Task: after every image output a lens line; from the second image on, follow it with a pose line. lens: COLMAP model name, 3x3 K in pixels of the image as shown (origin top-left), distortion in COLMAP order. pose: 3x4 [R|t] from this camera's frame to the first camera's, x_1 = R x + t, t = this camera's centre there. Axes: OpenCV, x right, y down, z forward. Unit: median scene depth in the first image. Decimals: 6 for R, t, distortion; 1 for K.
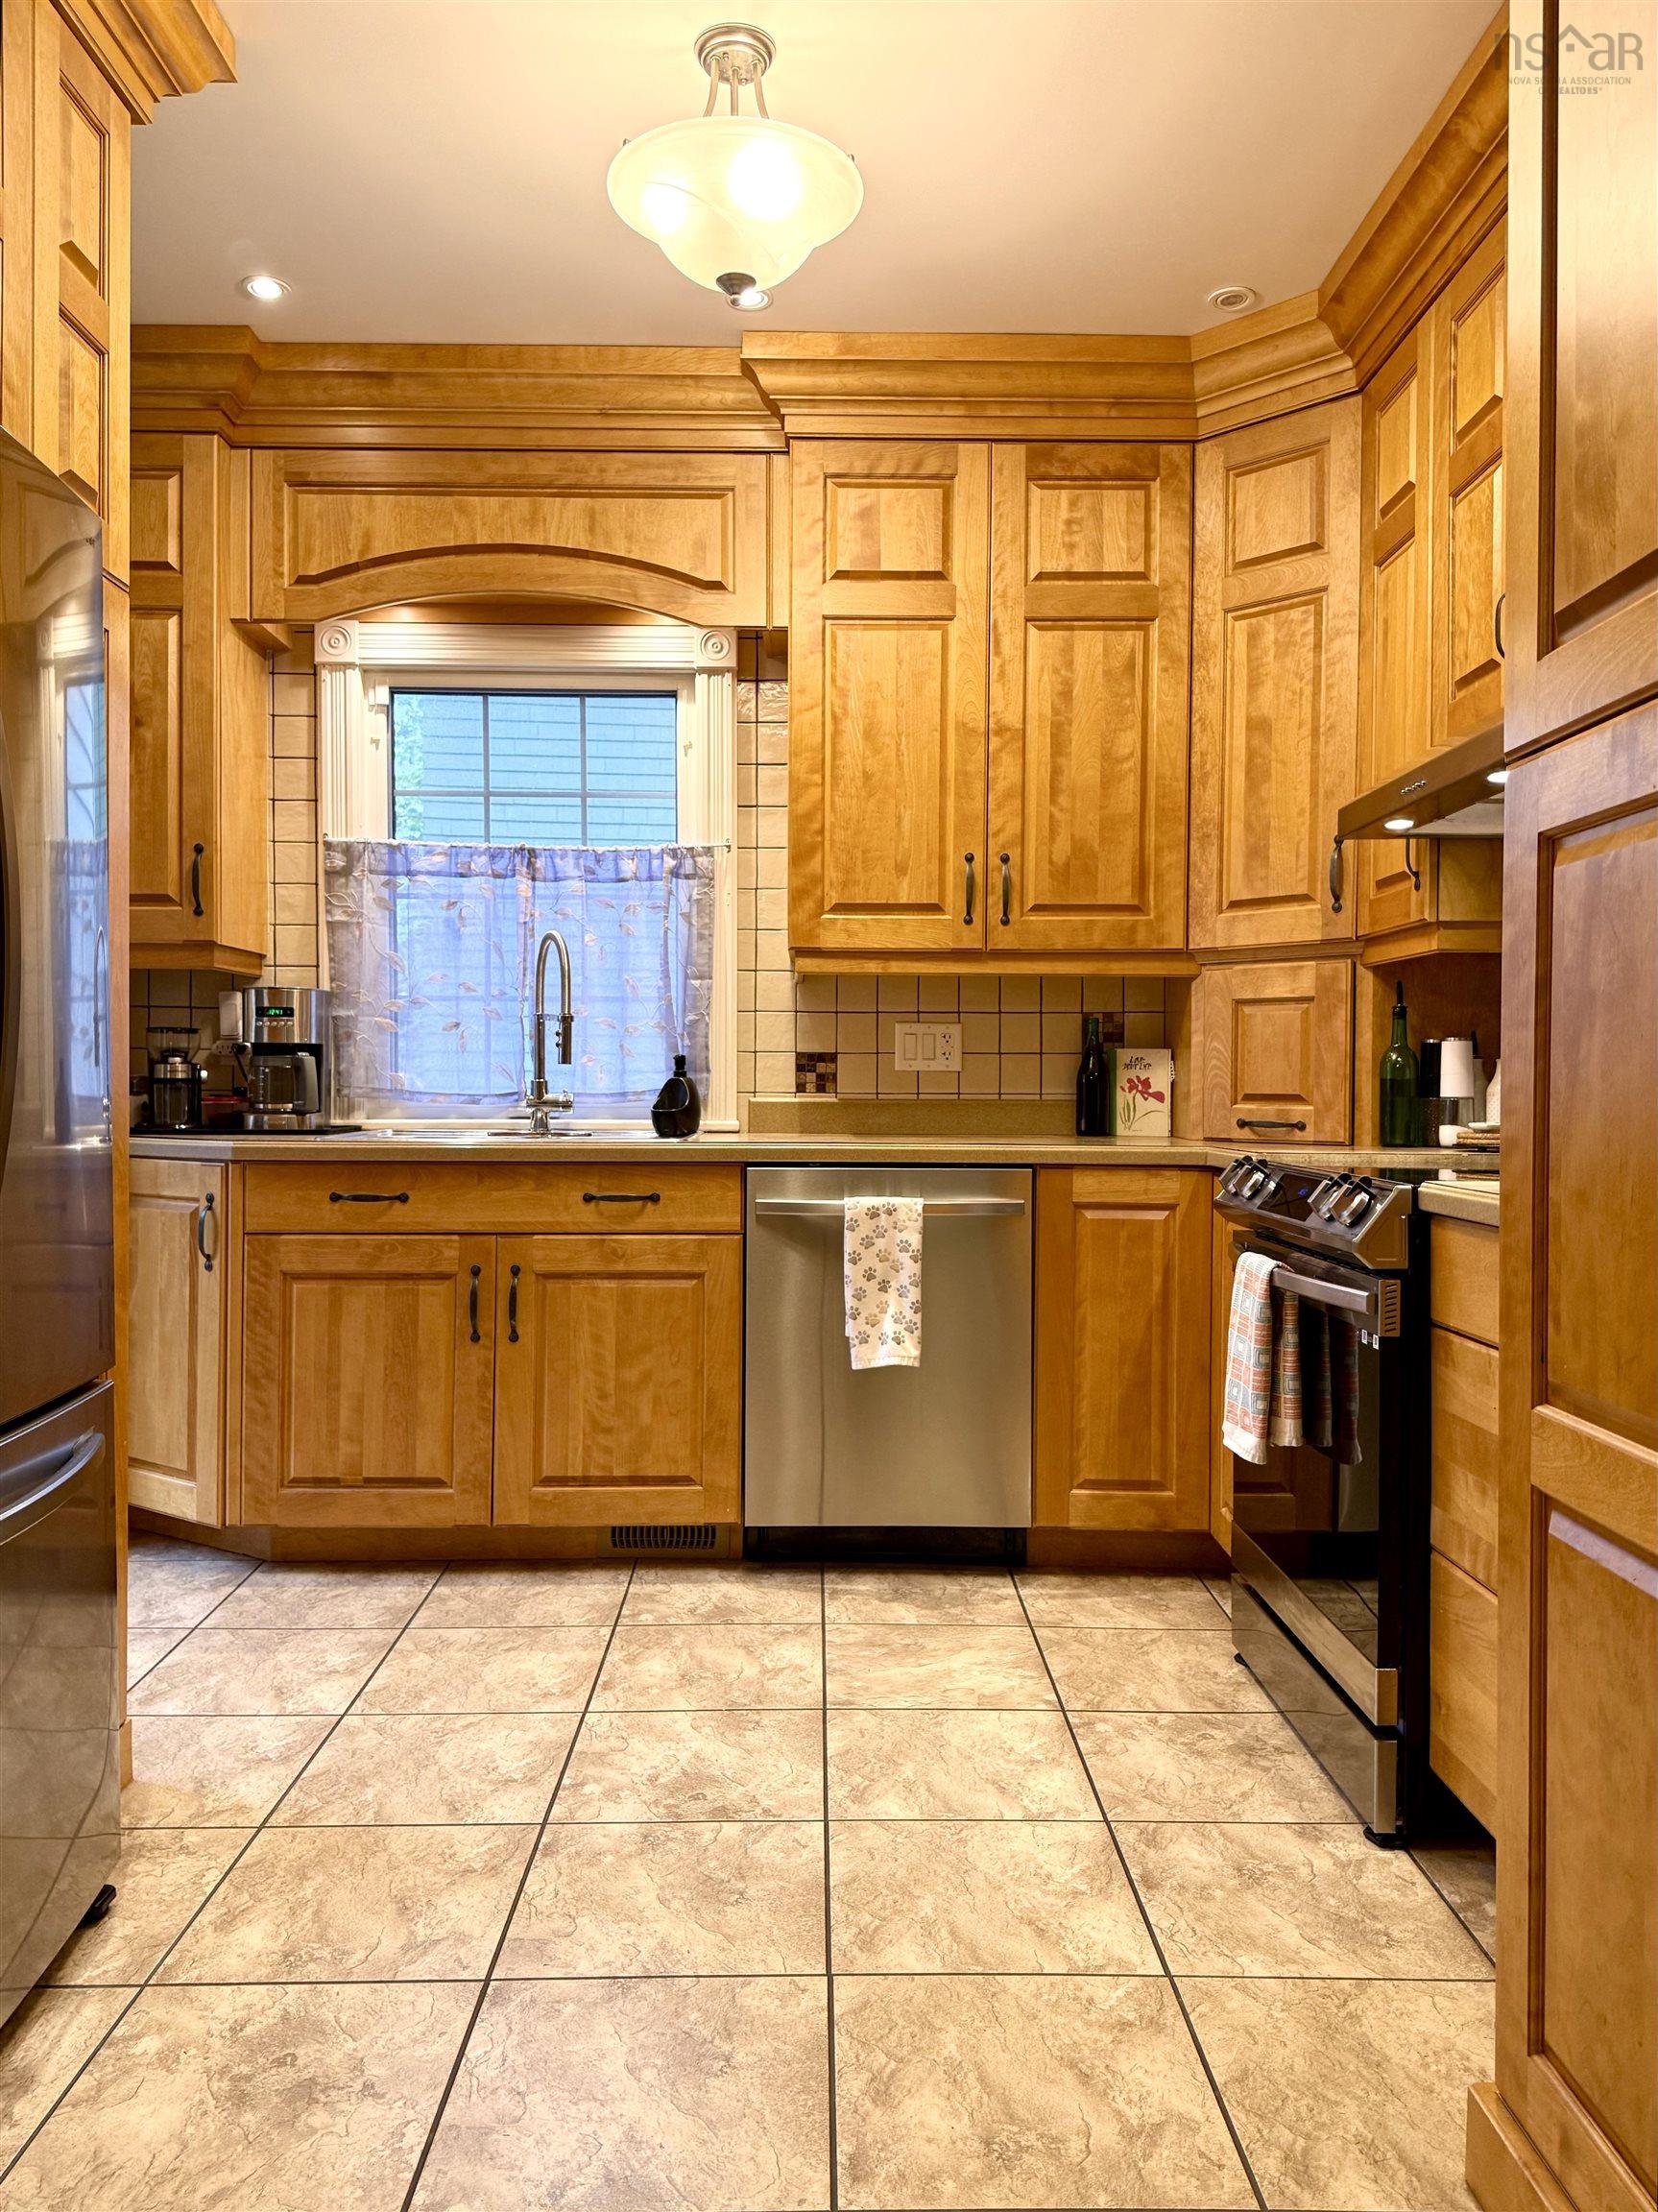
lens RADIAL K [[1541.2, 0, 815.3], [0, 1541.2, 1096.6], [0, 0, 1]] dist [0.015529, -0.026946]
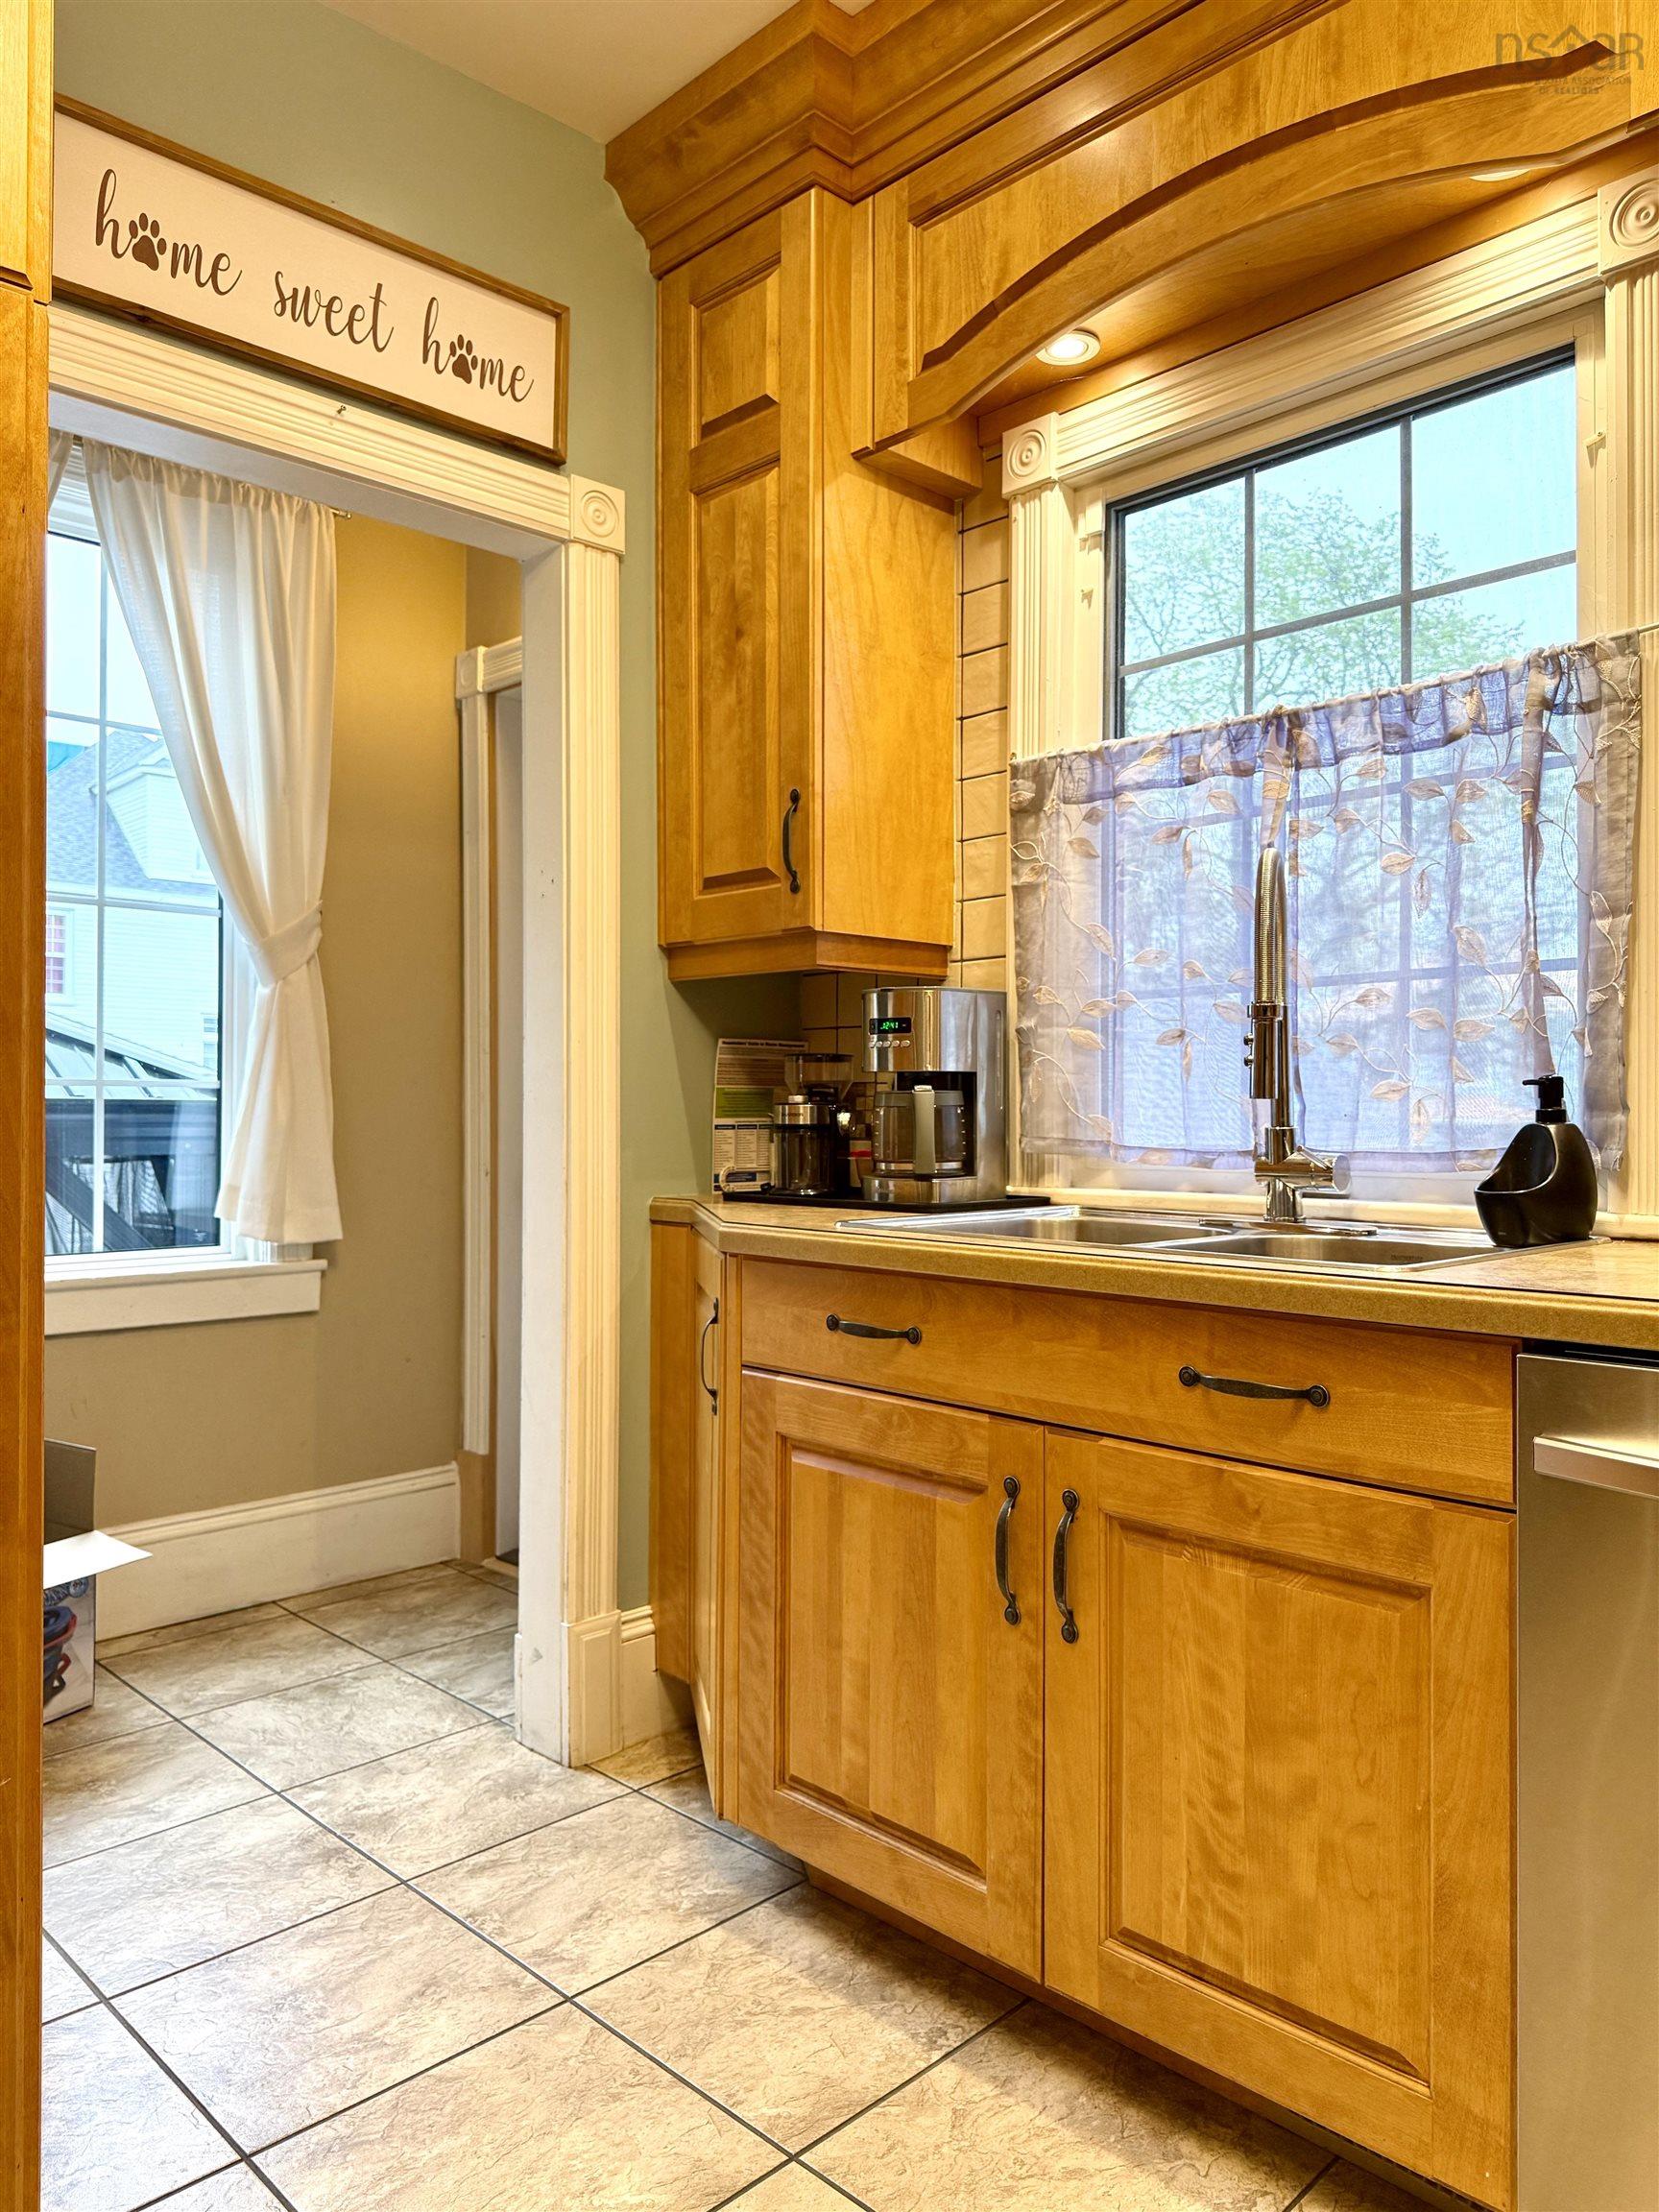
lens RADIAL K [[1541.2, 0, 817.0], [0, 1541.2, 1120.8], [0, 0, 1]] dist [0.015529, -0.026946]
pose [[0.697978, -0.003696, -0.716109, 0.099873], [-0.005670, 0.999927, -0.010687, -0.006596], [0.716096, 0.011520, 0.697906, 0.514718]]
